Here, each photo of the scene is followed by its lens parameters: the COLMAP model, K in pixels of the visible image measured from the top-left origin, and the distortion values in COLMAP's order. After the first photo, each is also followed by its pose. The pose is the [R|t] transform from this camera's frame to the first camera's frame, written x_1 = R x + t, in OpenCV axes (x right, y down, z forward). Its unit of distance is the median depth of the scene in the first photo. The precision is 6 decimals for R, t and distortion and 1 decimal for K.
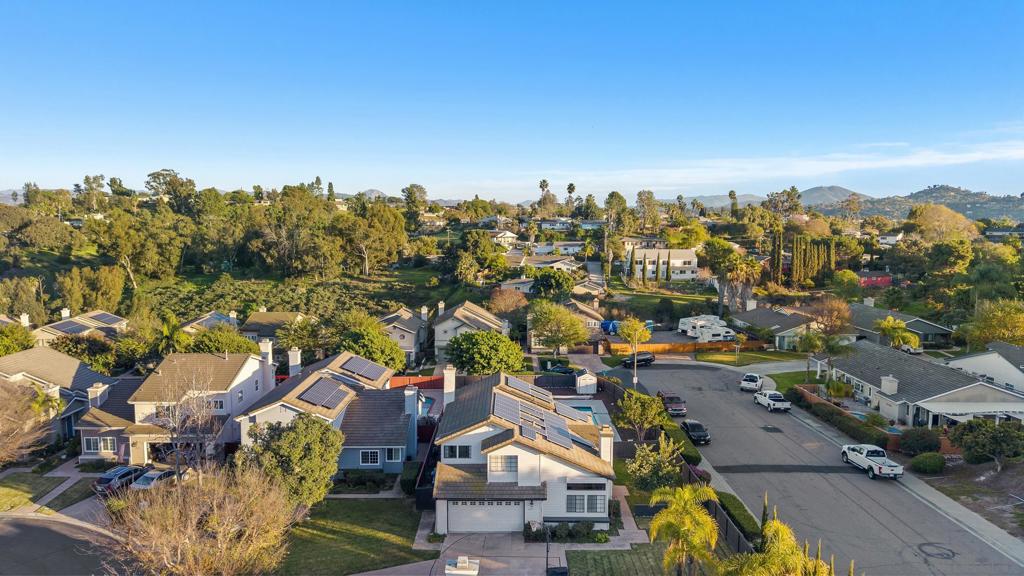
lens RADIAL K [[682.0, 0, 512.0], [0, 682.0, 288.0], [0, 0, 1]] dist [0.059977, -0.080738]
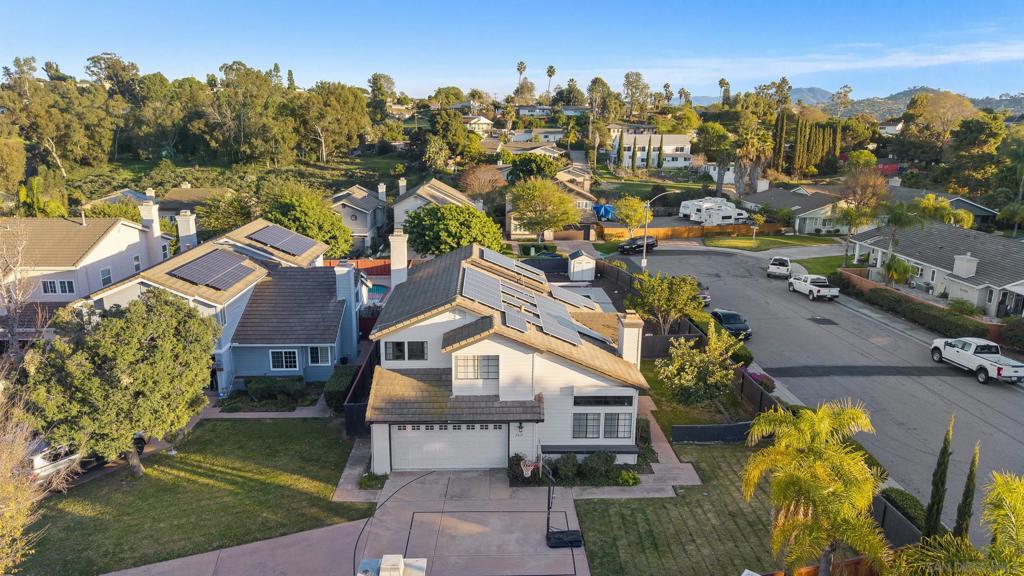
lens RADIAL K [[682.0, 0, 512.0], [0, 682.0, 288.0], [0, 0, 1]] dist [0.059977, -0.080738]
pose [[0.999331, -0.002657, 0.036481, -0.001032], [-0.002424, 0.990357, 0.138518, 0.037967], [-0.036497, -0.138514, 0.989688, 0.152500]]
